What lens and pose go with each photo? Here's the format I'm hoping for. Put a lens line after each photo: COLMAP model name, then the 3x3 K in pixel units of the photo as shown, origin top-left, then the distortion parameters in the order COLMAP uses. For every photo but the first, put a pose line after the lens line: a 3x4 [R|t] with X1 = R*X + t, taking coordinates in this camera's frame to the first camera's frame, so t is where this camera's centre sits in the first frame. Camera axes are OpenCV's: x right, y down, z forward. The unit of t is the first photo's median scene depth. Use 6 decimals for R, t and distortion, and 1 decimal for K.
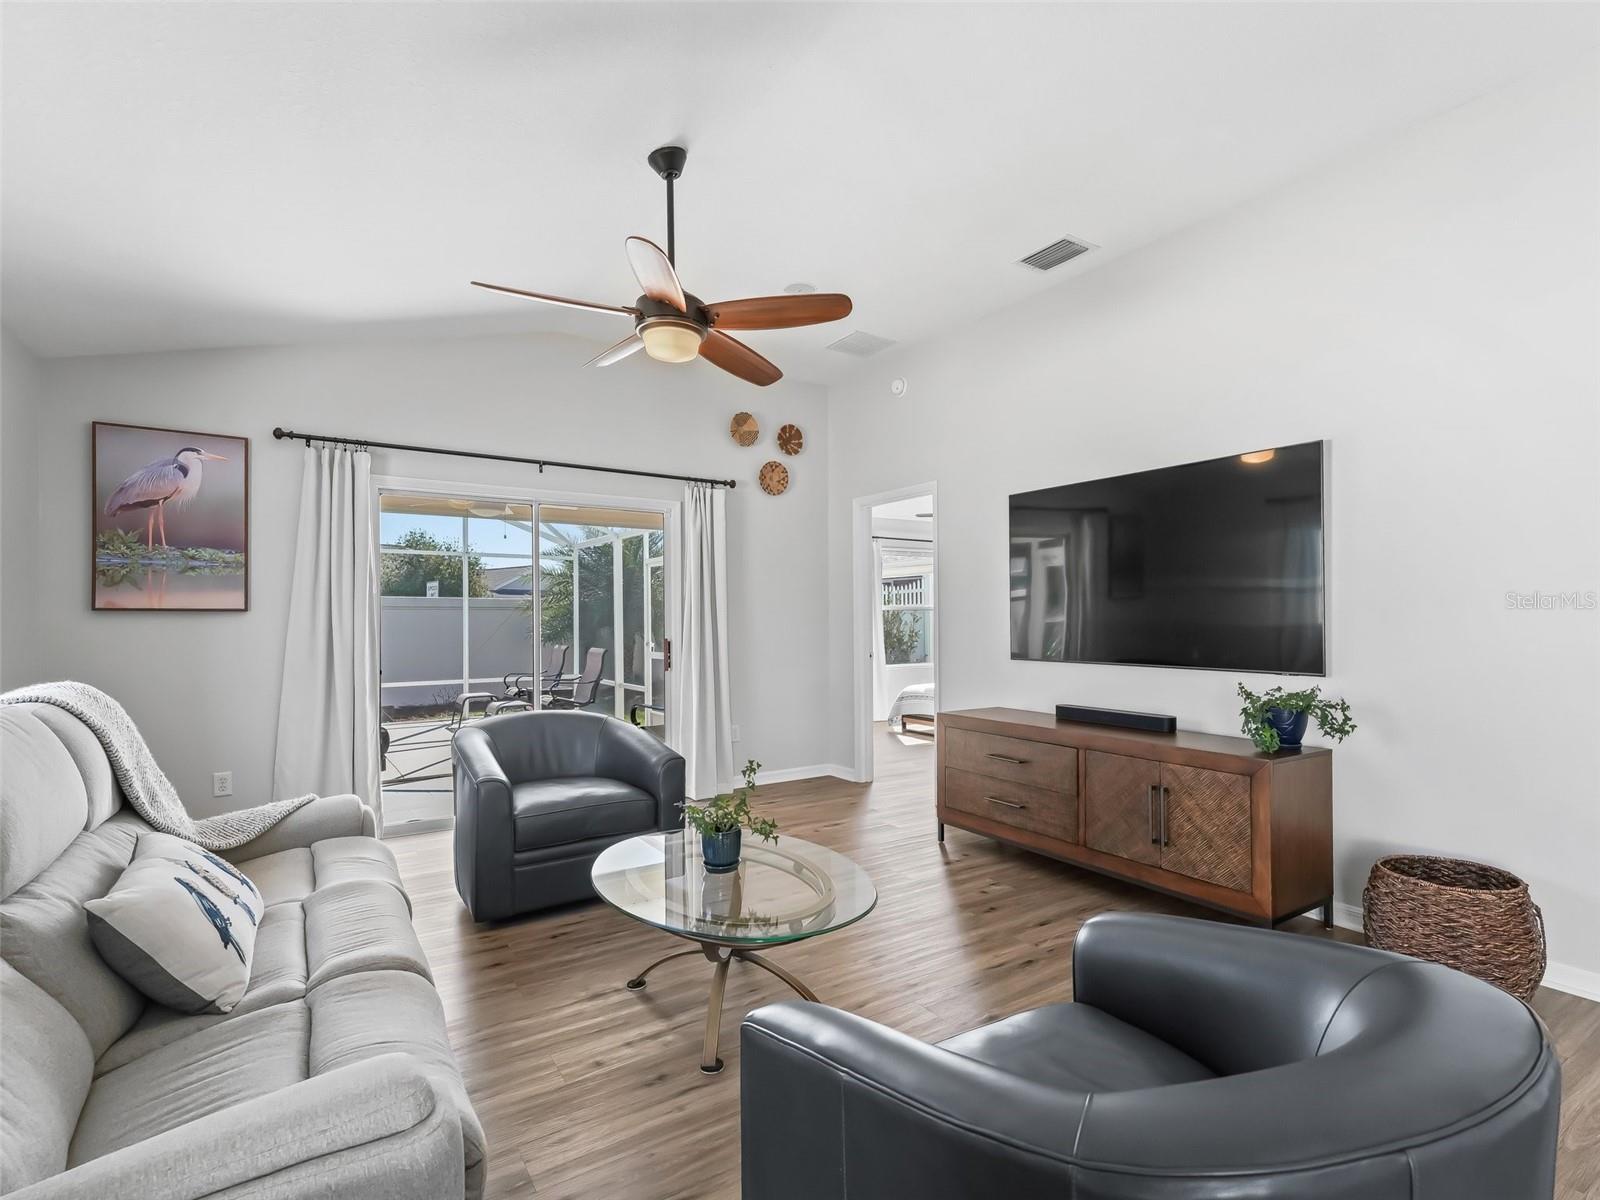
lens RADIAL K [[783.5, 0, 818.1], [0, 783.5, 630.5], [0, 0, 1]] dist [0.011972, -0.002941]
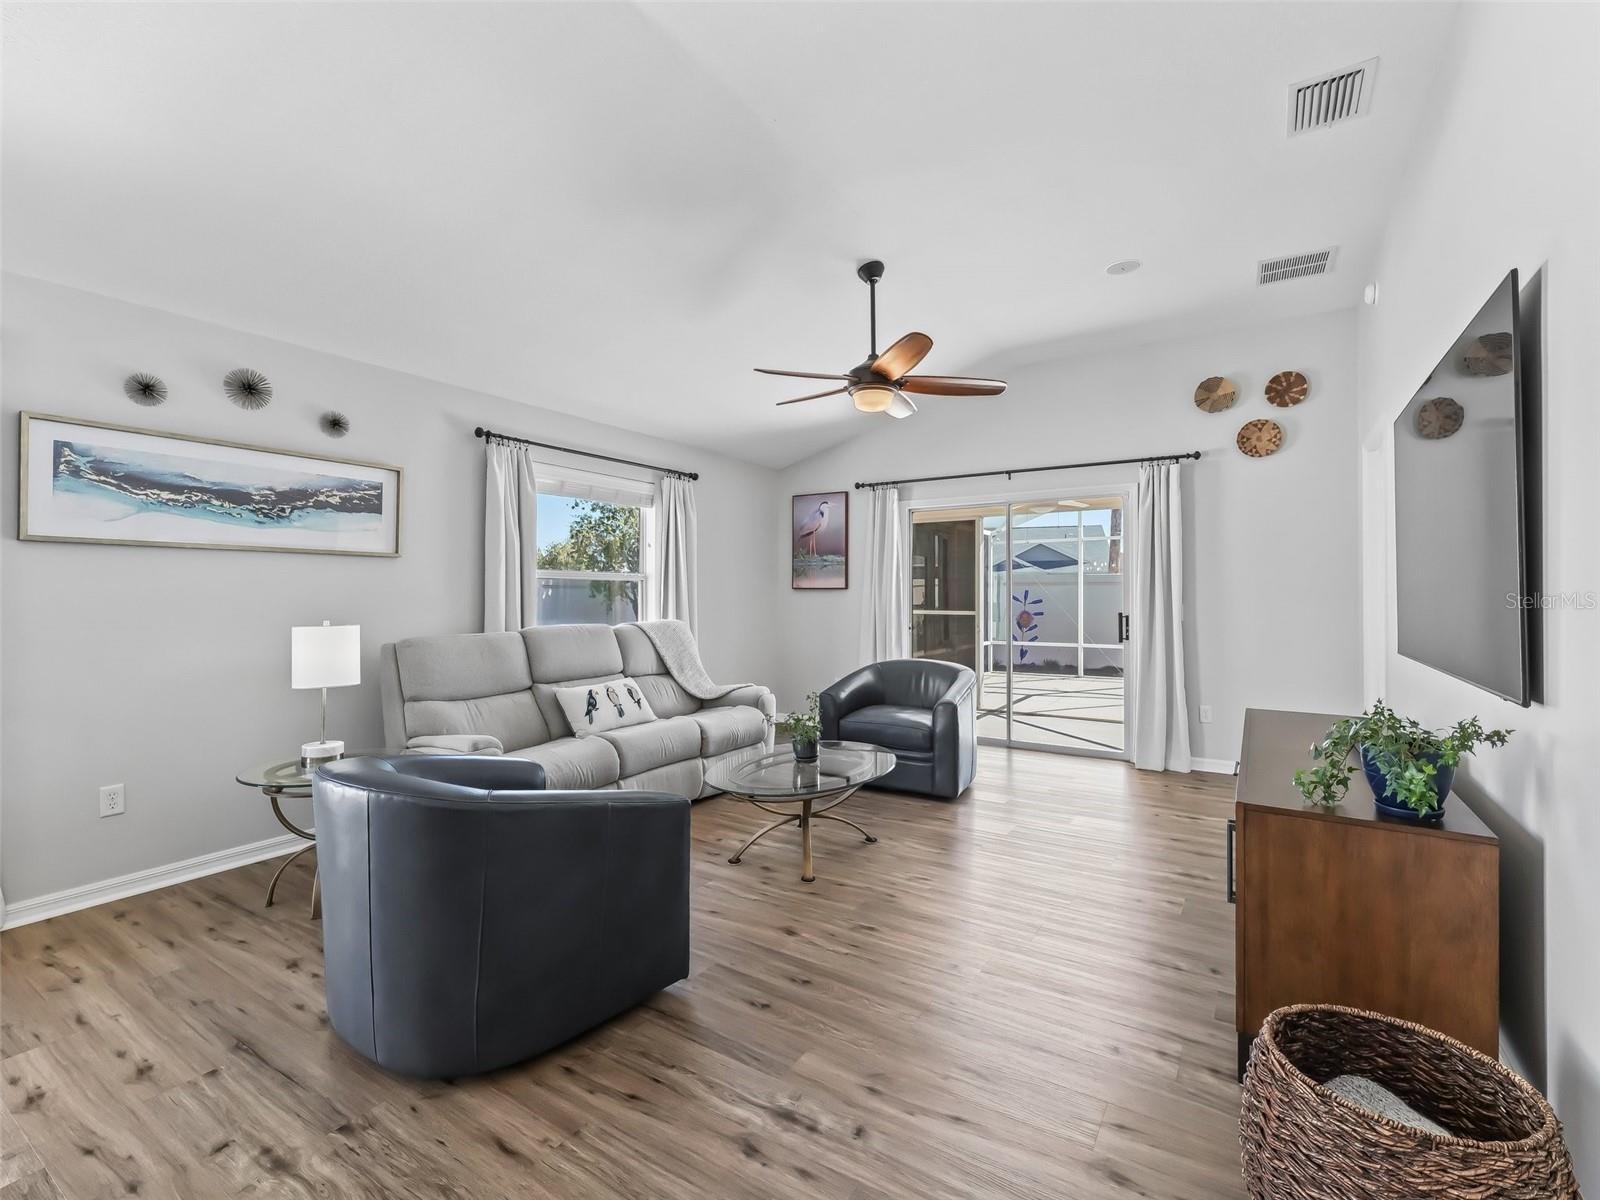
lens RADIAL K [[732.7, 0, 797.6], [0, 732.7, 595.6], [0, 0, 1]] dist [0.017103, -0.004809]
pose [[0.408176, 0.004141, -0.912894, 0.711640], [-0.011749, 0.999931, -0.000717, -0.009173], [0.912828, 0.011018, 0.408196, 0.242680]]
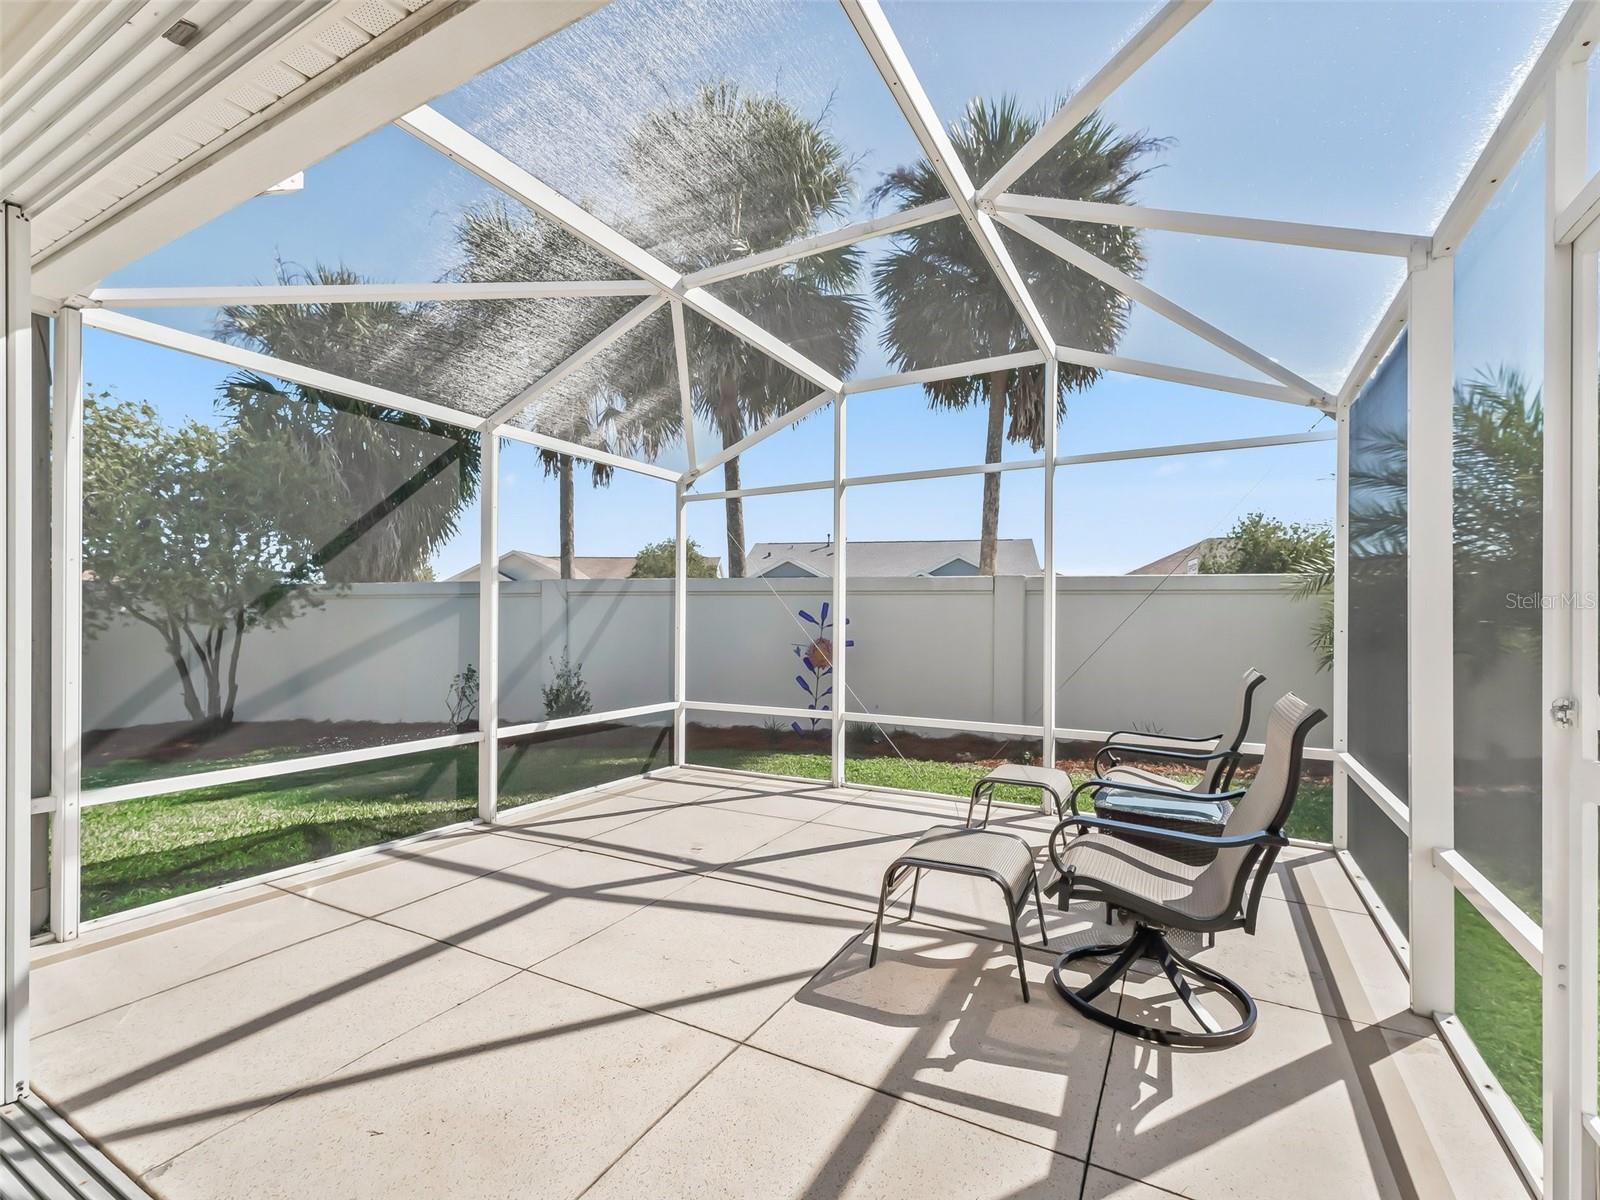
lens RADIAL K [[732.7, 0, 801.0], [0, 732.7, 617.1], [0, 0, 1]] dist [0.017103, -0.004809]
pose [[0.466580, 0.002769, -0.884475, -0.350642], [-0.017547, 0.999827, -0.006127, 0.003002], [0.884305, 0.018379, 0.466548, 1.780907]]
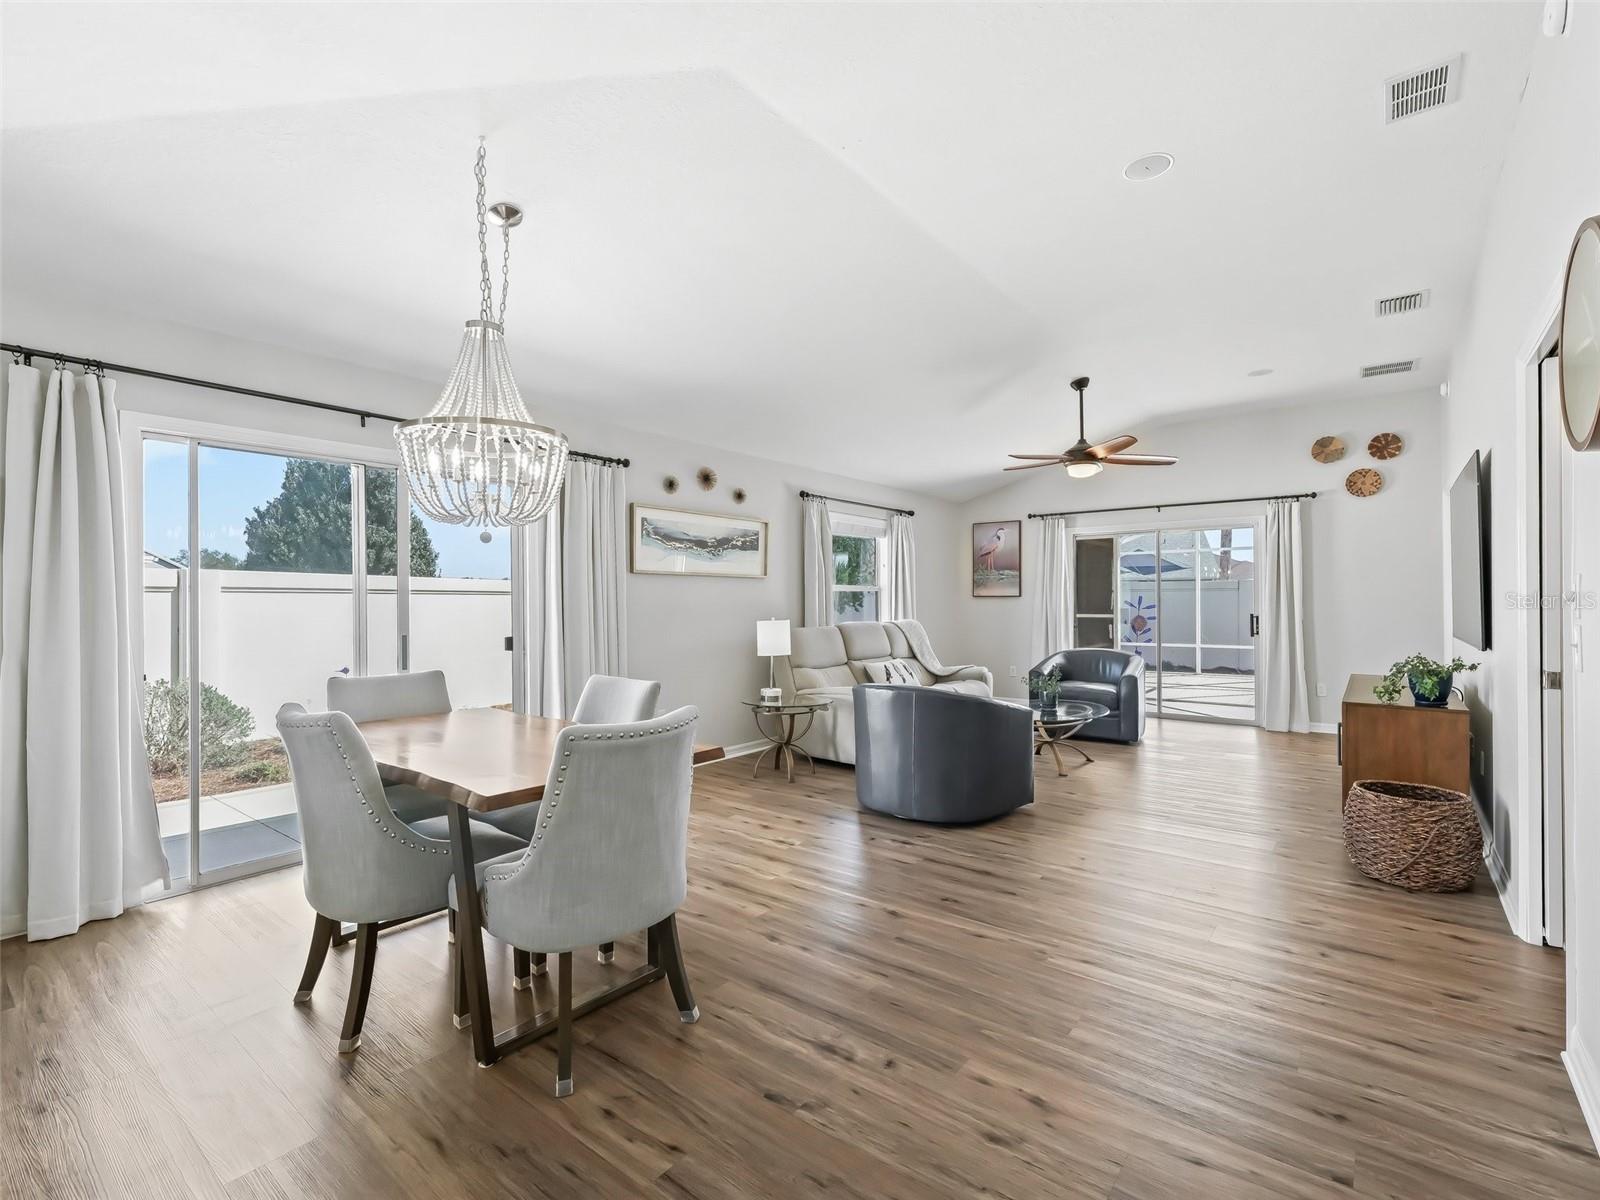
lens RADIAL K [[732.7, 0, 799.4], [0, 732.7, 601.7], [0, 0, 1]] dist [0.017103, -0.004809]
pose [[0.311585, 0.002153, -0.950216, 1.064493], [-0.008726, 0.999962, -0.000595, -0.004978], [0.950178, 0.008477, 0.311592, -0.245314]]
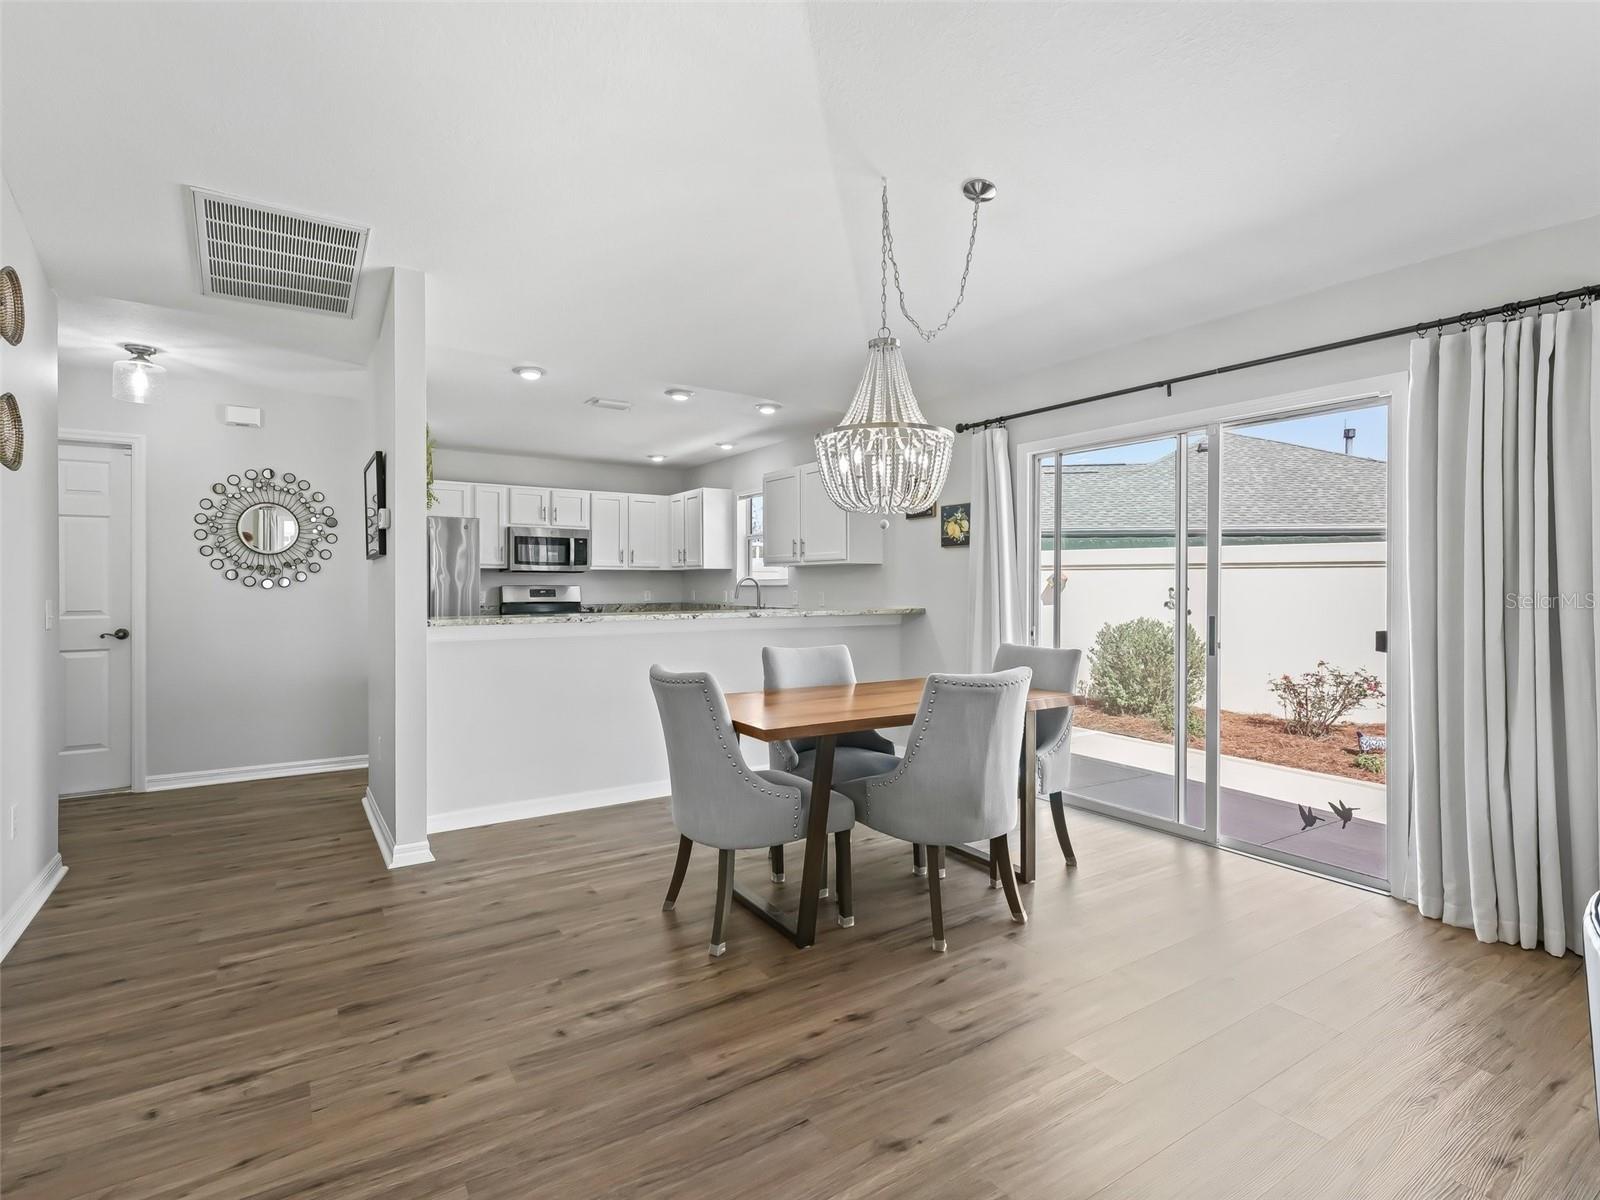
lens RADIAL K [[783.5, 0, 770.1], [0, 783.5, 577.4], [0, 0, 1]] dist [0.011972, -0.002941]
pose [[-0.999888, 0.002300, 0.014791, 0.500021], [0.002402, 0.999974, 0.006829, -0.010131], [-0.014775, 0.006863, -0.999867, 0.455593]]
